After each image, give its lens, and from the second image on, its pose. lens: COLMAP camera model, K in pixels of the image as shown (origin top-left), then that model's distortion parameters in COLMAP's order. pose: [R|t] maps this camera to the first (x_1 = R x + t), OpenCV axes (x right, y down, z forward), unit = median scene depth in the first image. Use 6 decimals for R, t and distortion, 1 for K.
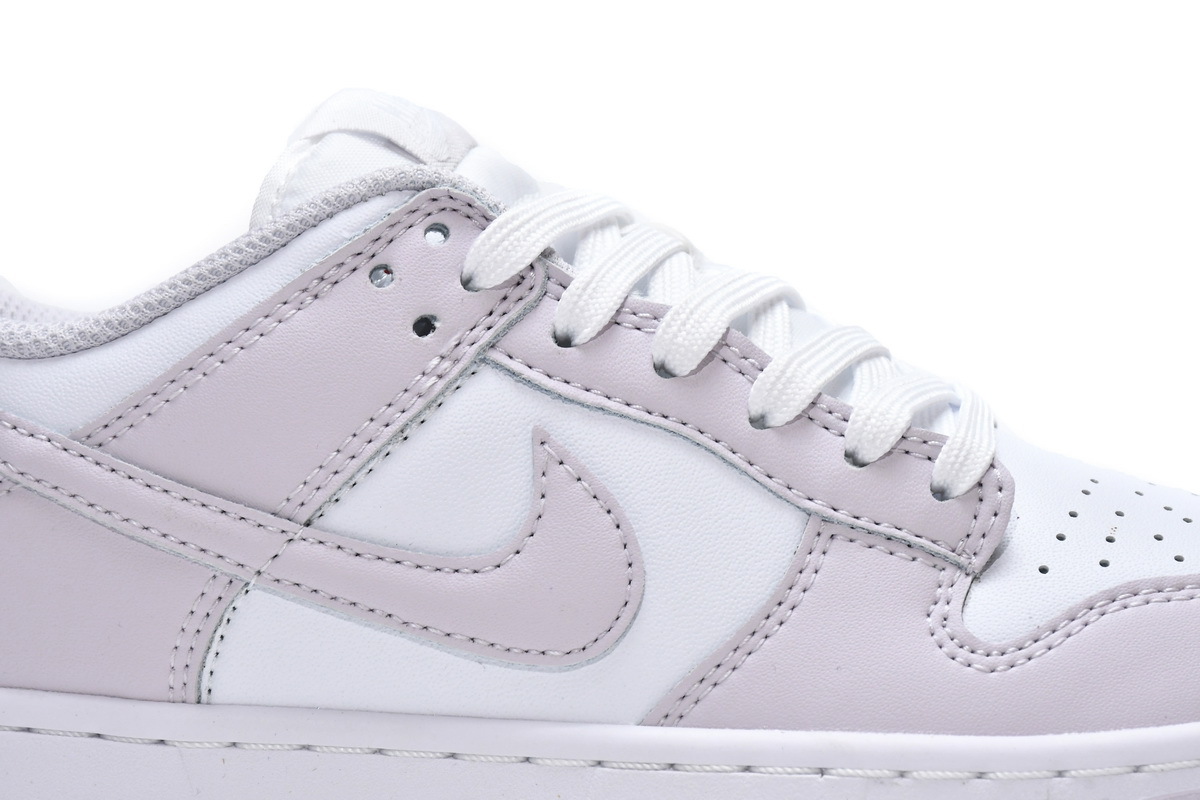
lens RADIAL K [[4246.0, 0, 599.8], [0, 4246.0, 396.8], [0, 0, 1]] dist [-0.002949, 0.000000]
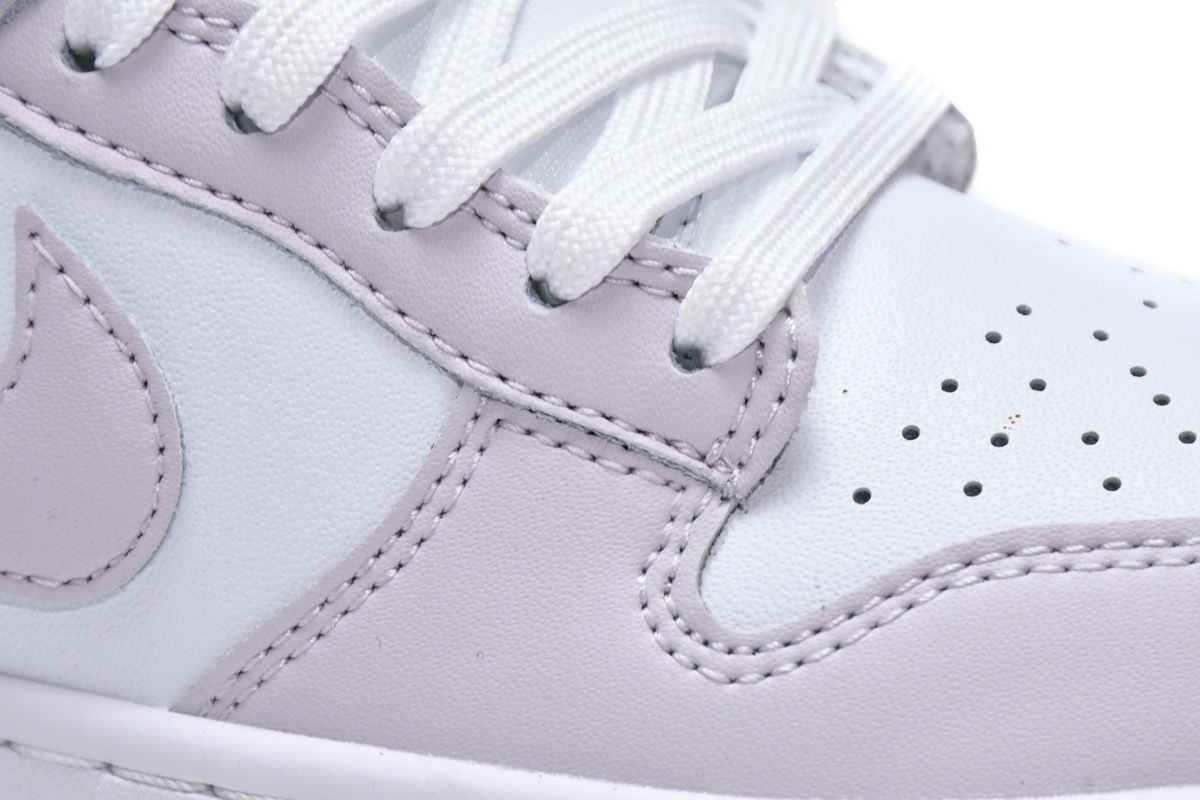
lens RADIAL K [[5478.8, 0, 599.4], [0, 5478.8, 401.6], [0, 0, 1]] dist [0.113054, 0.000000]
pose [[0.961636, 0.076845, -0.263344, 0.267392], [-0.008967, 0.968256, 0.249799, -0.159435], [0.274181, -0.237855, 0.931799, 0.295427]]
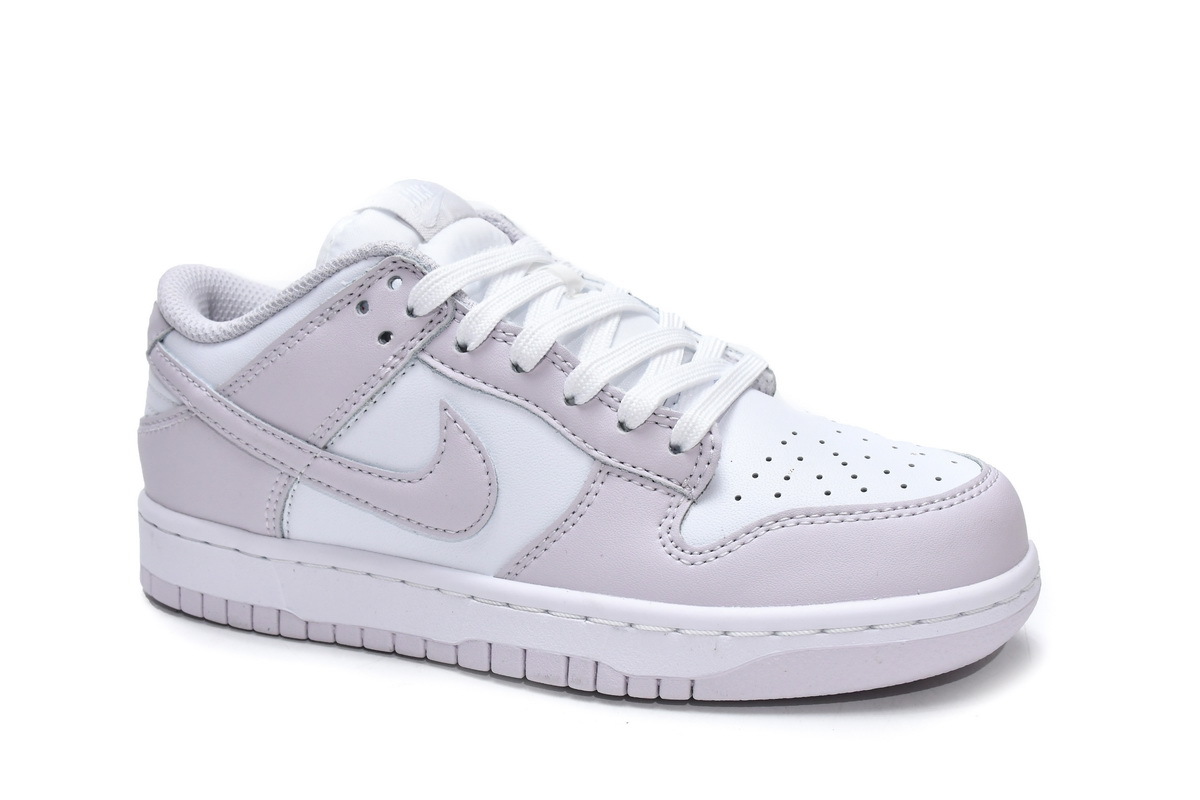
lens RADIAL K [[1501.9, 0, 596.0], [0, 1501.9, 405.5], [0, 0, 1]] dist [0.003294, 0.000000]
pose [[0.948894, 0.047485, -0.312001, 0.231391], [0.008589, 0.984364, 0.175938, -0.096092], [0.315477, -0.169626, 0.933649, 0.453787]]
